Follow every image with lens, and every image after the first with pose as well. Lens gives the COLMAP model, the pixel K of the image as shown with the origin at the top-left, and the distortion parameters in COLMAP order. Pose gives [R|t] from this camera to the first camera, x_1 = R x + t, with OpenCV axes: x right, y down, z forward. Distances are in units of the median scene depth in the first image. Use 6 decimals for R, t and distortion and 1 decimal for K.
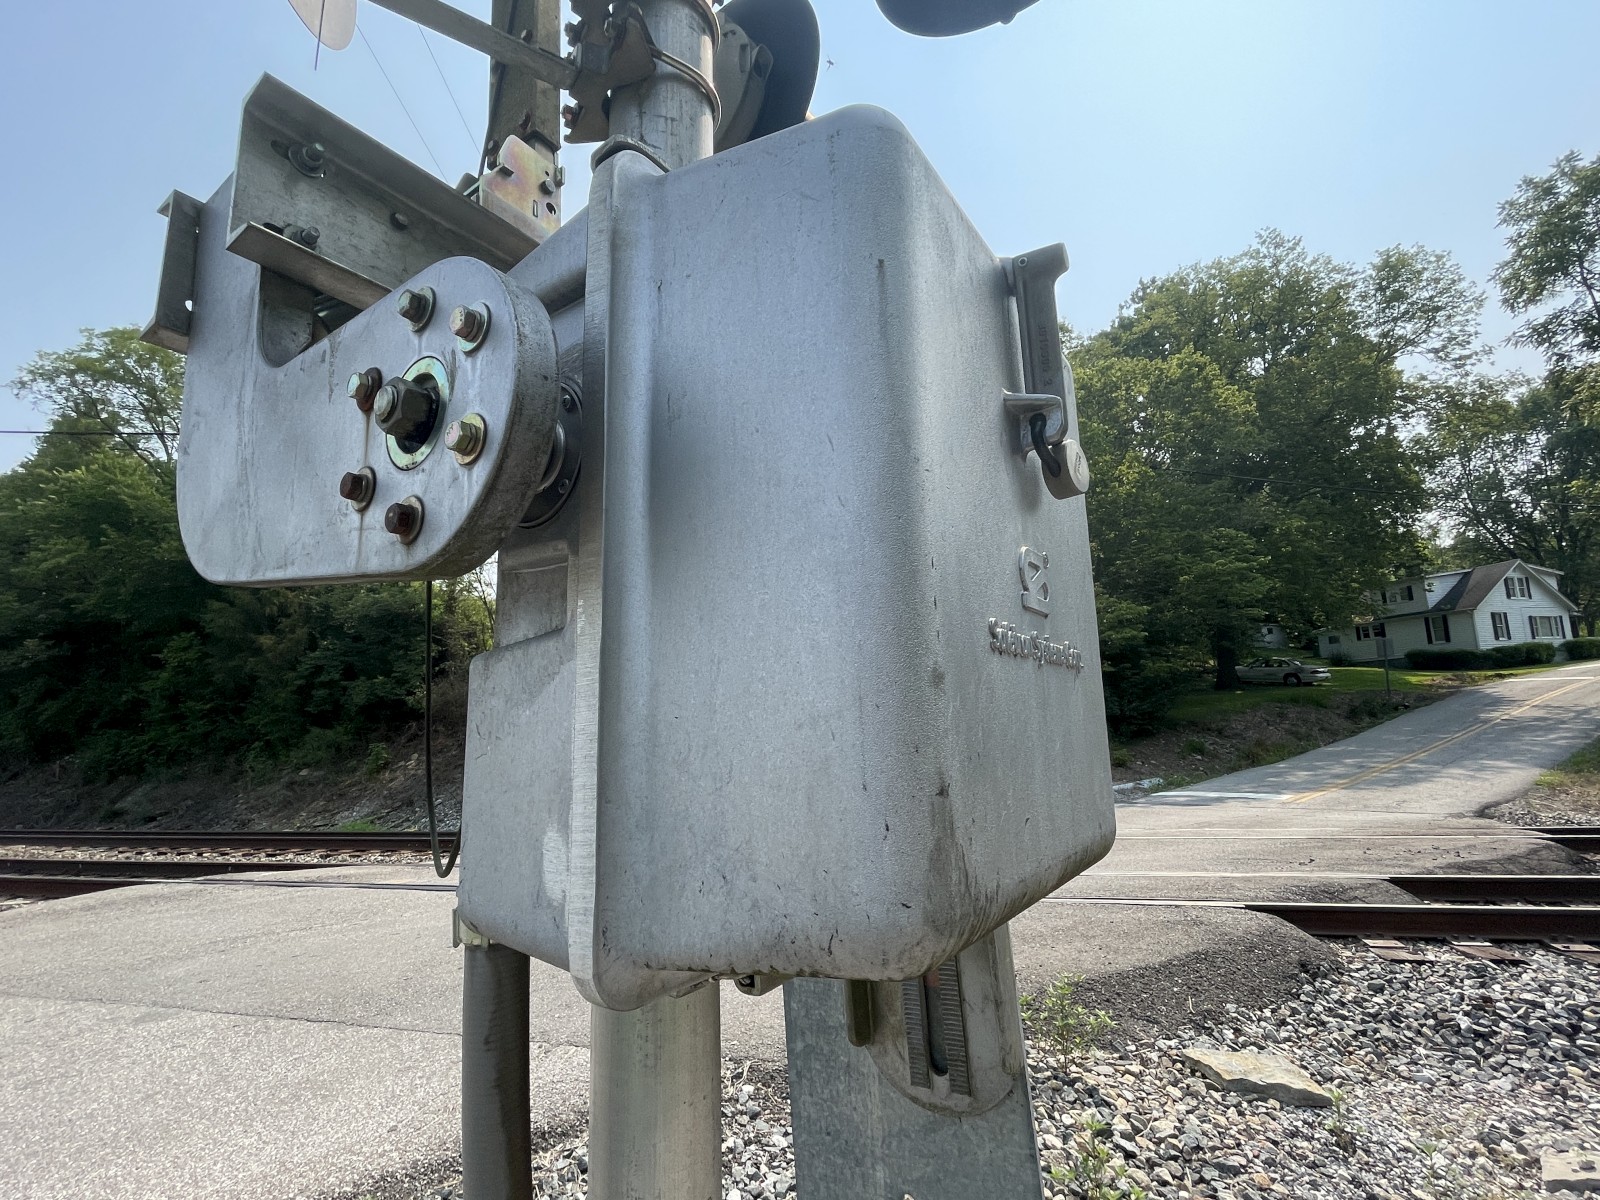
lens RADIAL K [[743.7, 0, 797.4], [0, 743.7, 598.2], [0, 0, 1]] dist [0.004695, 0.000843]
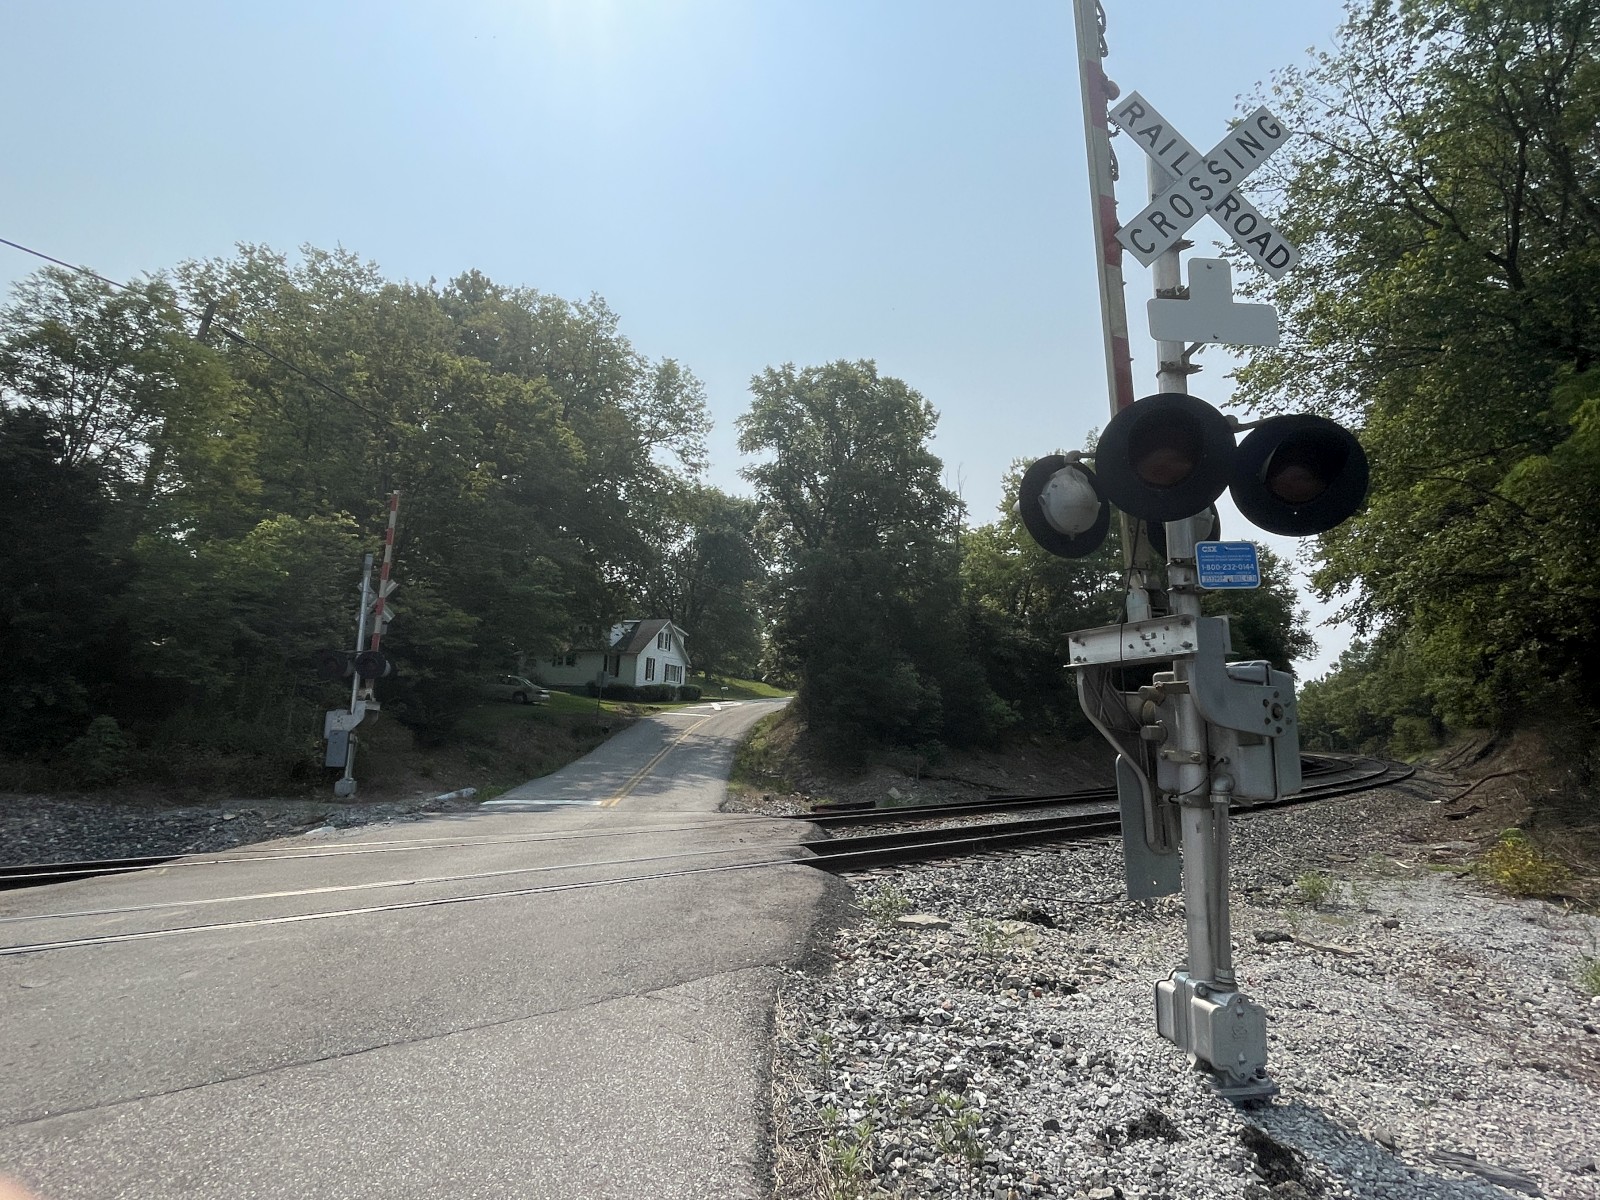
lens RADIAL K [[824.2, 0, 808.5], [0, 824.2, 600.2], [0, 0, 1]] dist [-0.001807, -0.000290]
pose [[0.537972, 0.184065, 0.822621, -0.116312], [-0.191216, 0.977077, -0.093575, 0.003476], [-0.820989, -0.106958, 0.560837, 0.008032]]
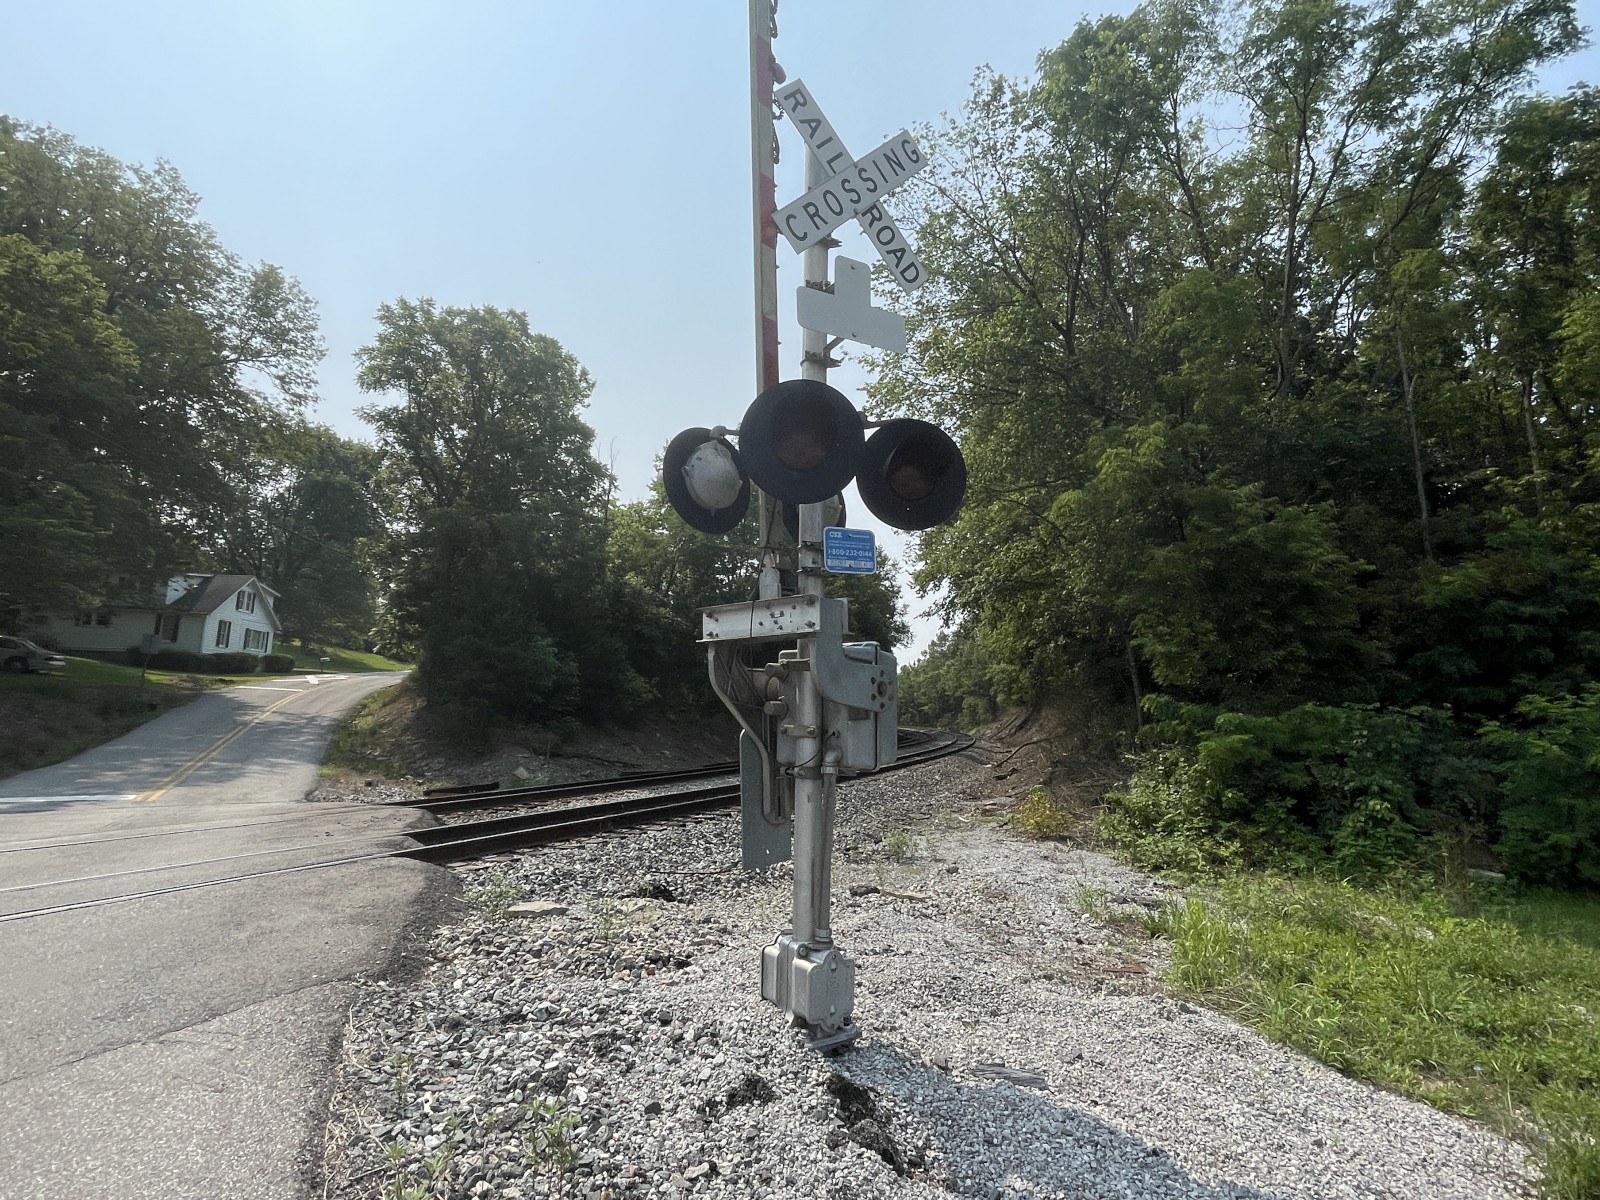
lens RADIAL K [[824.2, 0, 806.3], [0, 824.2, 599.0], [0, 0, 1]] dist [-0.001807, -0.000290]
pose [[0.142421, 0.182069, 0.972917, -0.110509], [-0.198988, 0.968135, -0.152045, 0.003537], [-0.969598, -0.171944, 0.174112, 0.008750]]
